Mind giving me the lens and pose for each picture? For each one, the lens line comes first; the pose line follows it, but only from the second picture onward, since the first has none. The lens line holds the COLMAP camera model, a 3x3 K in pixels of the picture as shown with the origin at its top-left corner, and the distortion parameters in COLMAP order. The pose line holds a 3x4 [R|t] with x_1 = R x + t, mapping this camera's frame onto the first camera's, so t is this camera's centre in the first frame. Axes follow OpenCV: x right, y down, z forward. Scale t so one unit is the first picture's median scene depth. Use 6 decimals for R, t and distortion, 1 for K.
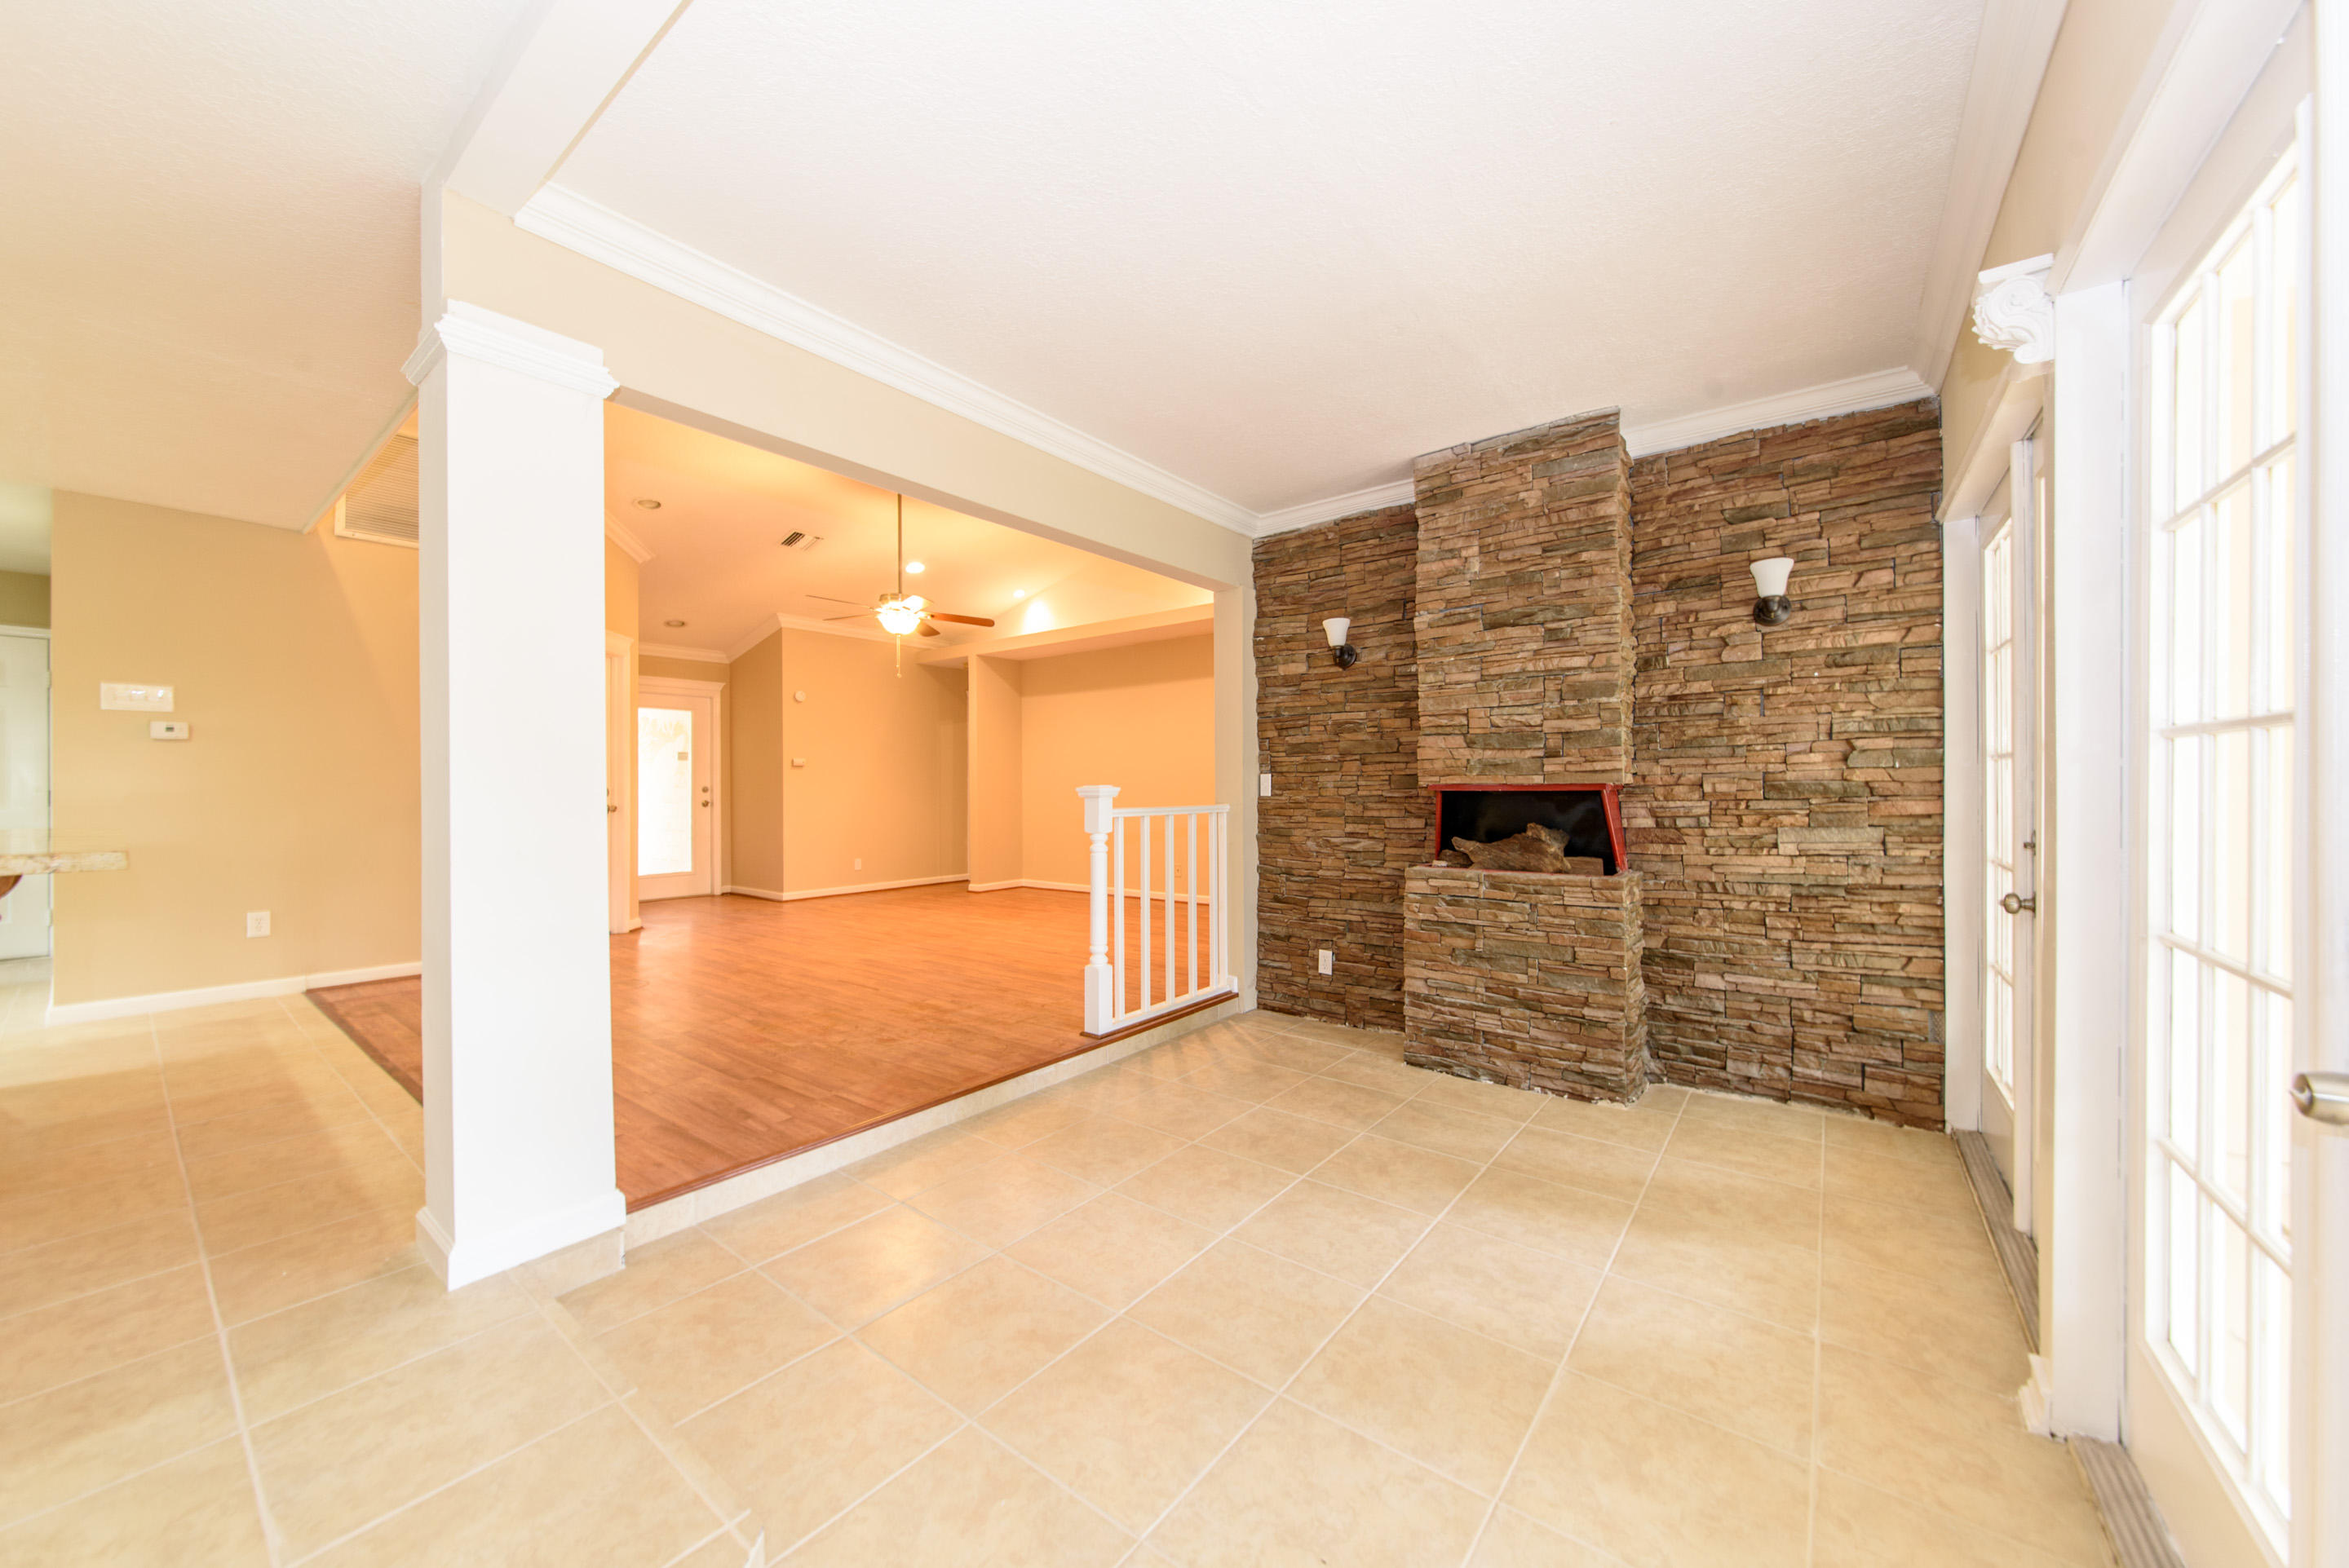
lens RADIAL K [[823.7, 0, 1173.6], [0, 823.7, 788.1], [0, 0, 1]] dist [-0.001595, 0.001120]
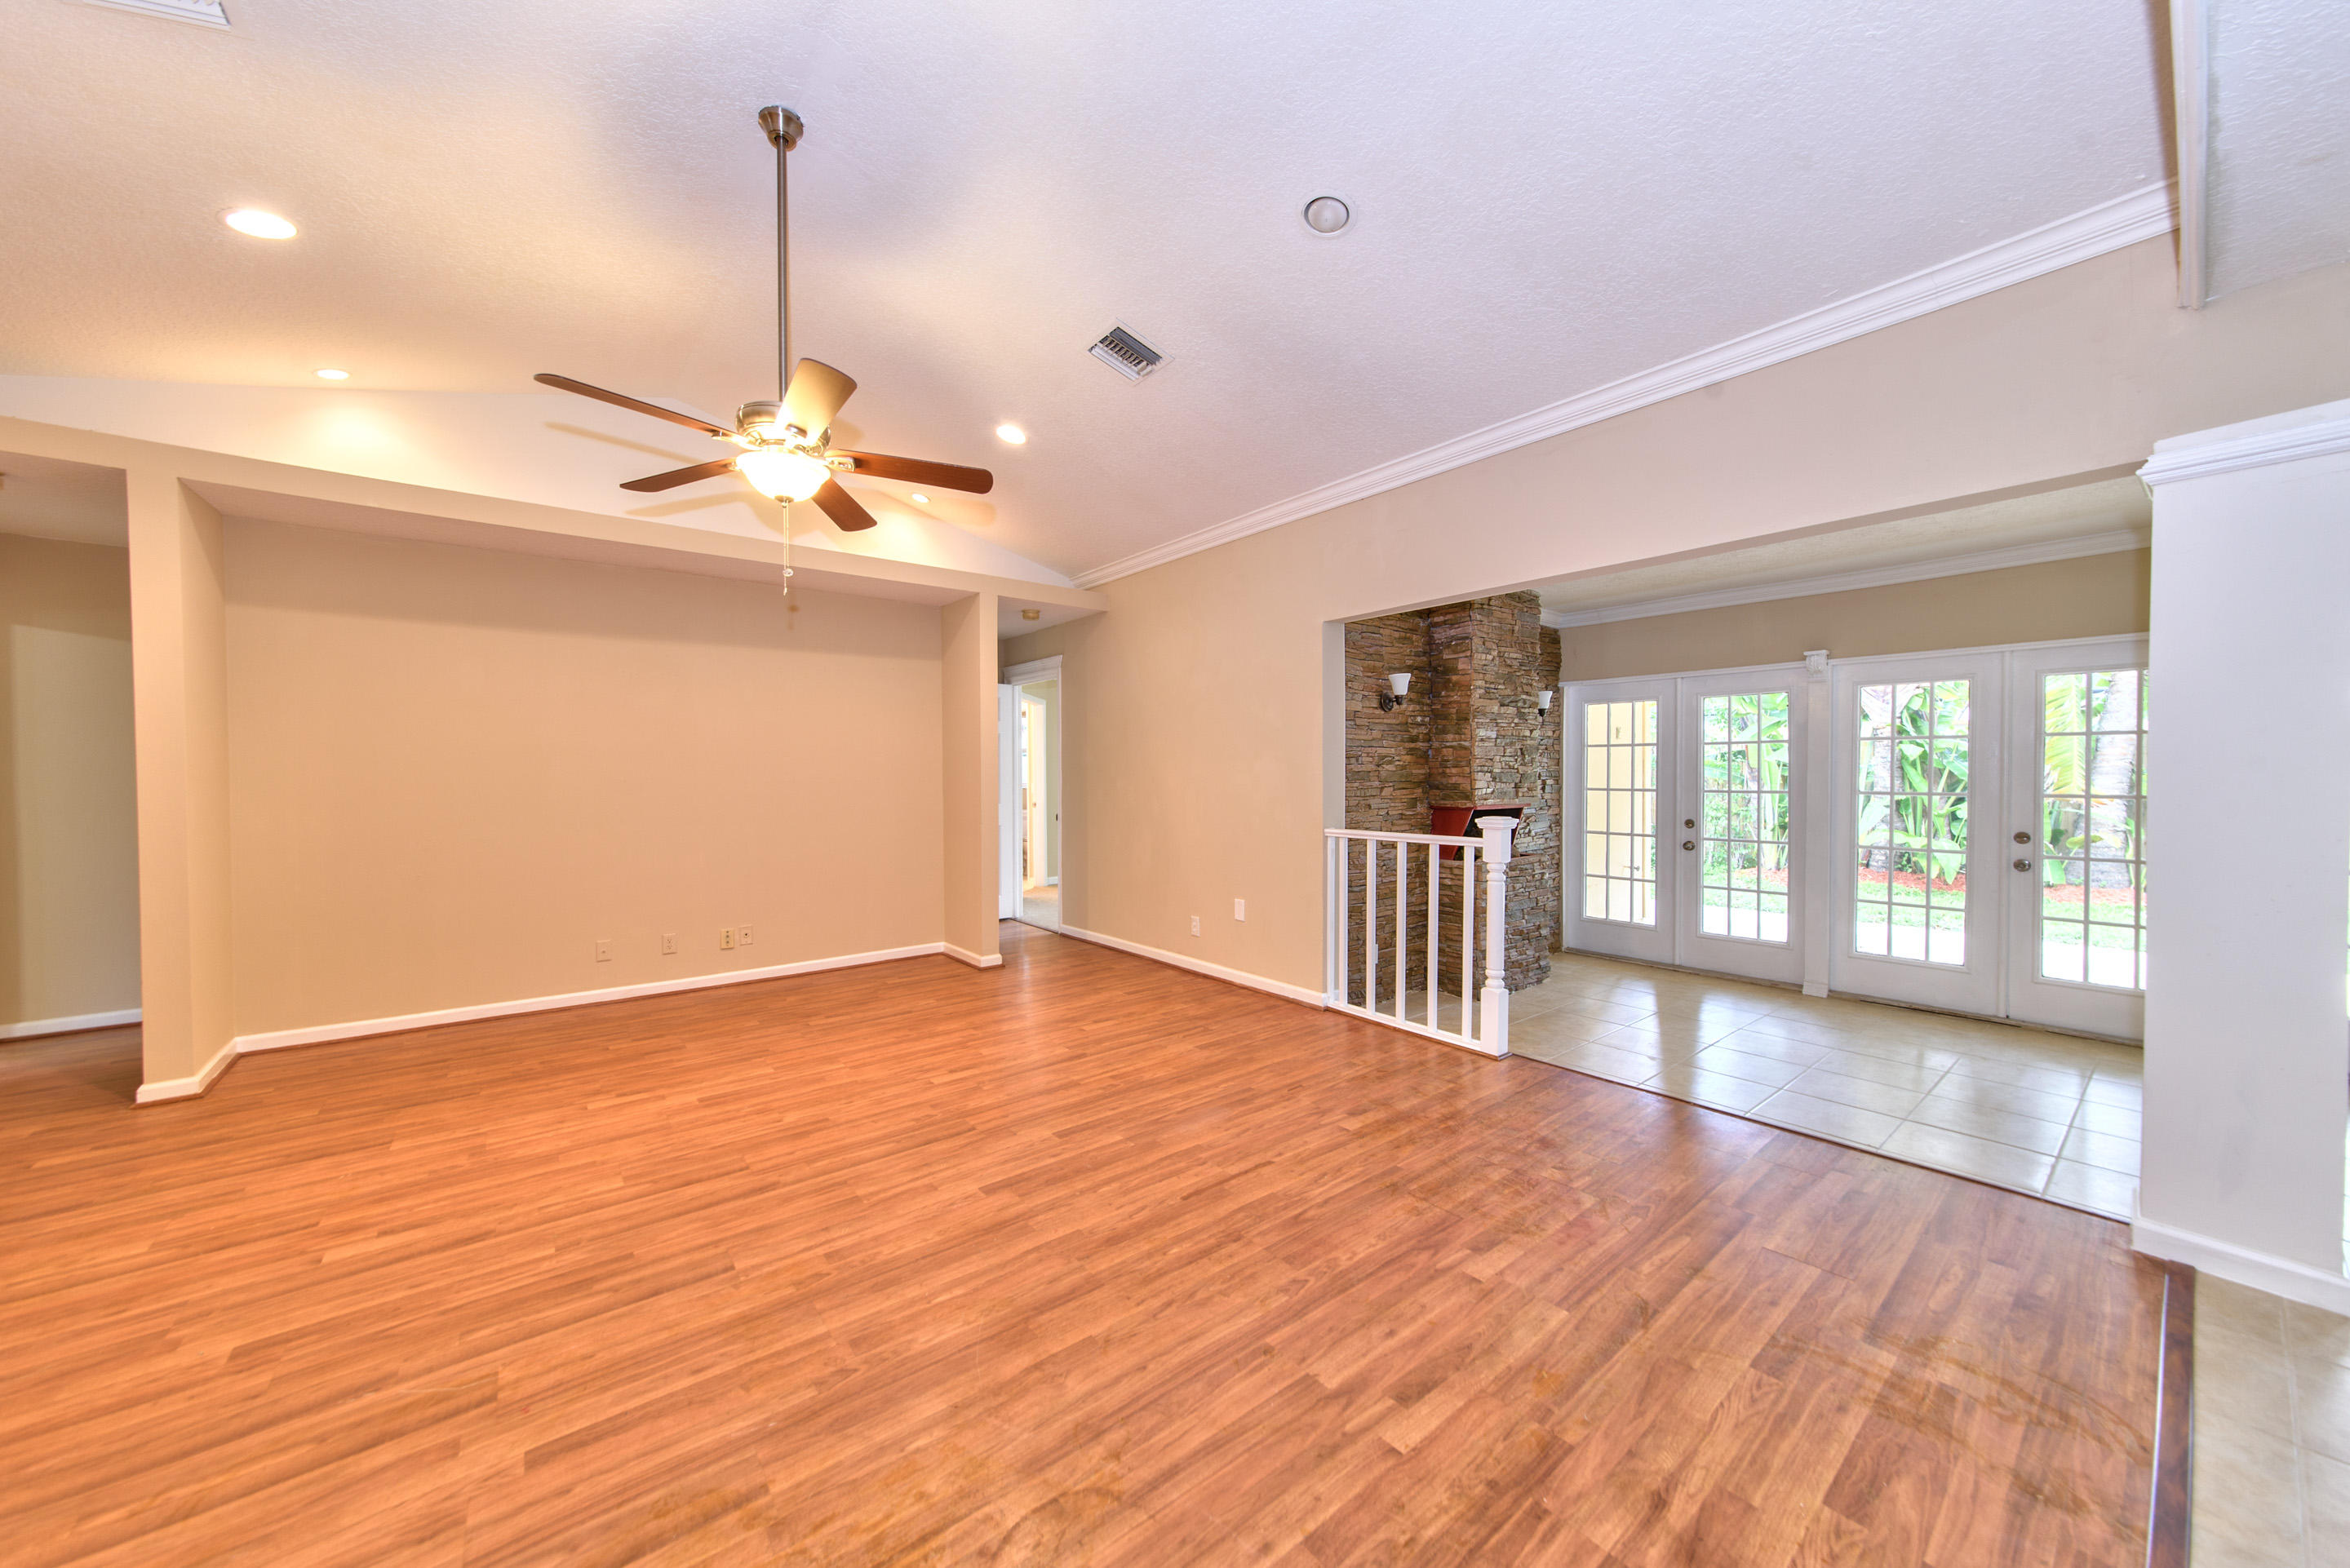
lens RADIAL K [[824.1, 0, 1177.3], [0, 824.1, 777.0], [0, 0, 1]] dist [-0.001595, 0.001120]
pose [[0.249840, -0.000352, 0.968287, -1.118071], [-0.001789, 0.999998, 0.000825, -0.051170], [-0.968285, -0.001938, 0.249839, 1.047787]]
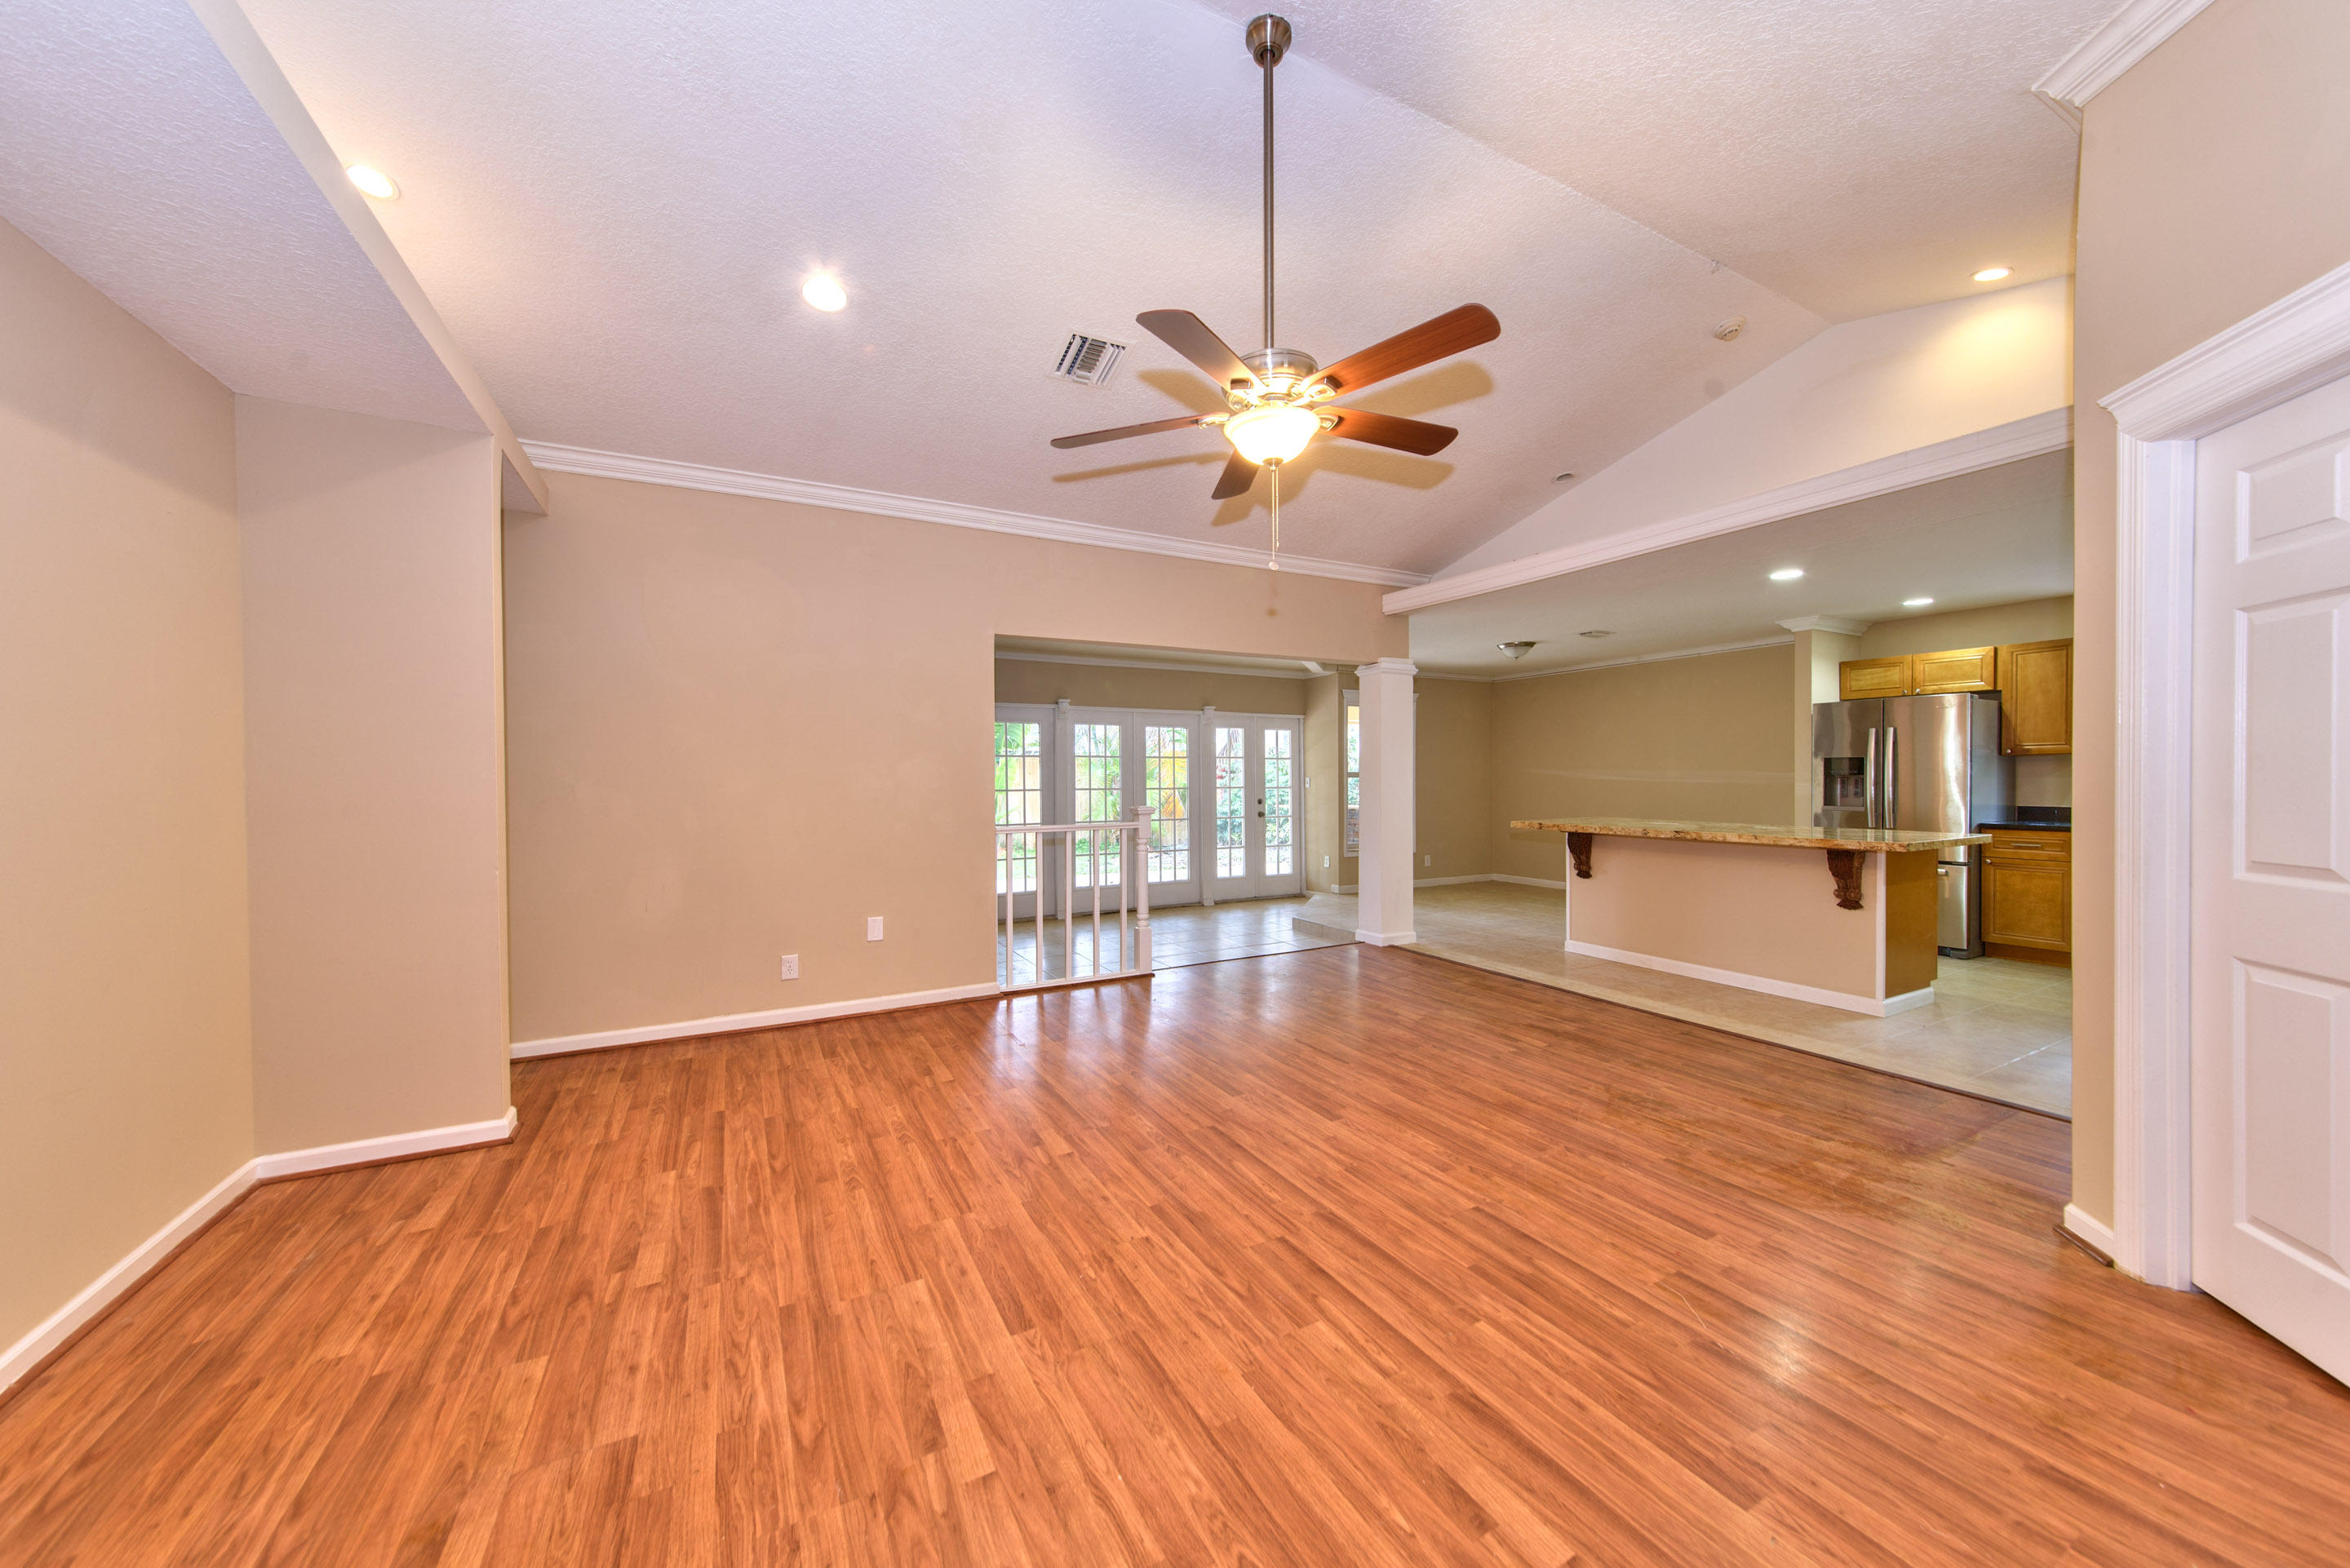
lens RADIAL K [[824.1, 0, 1179.5], [0, 824.1, 793.5], [0, 0, 1]] dist [-0.001595, 0.001120]
pose [[-0.908199, 0.000510, 0.418539, -0.710407], [0.007865, 0.999843, 0.015848, -0.044936], [-0.418466, 0.017685, -0.908060, 2.139491]]
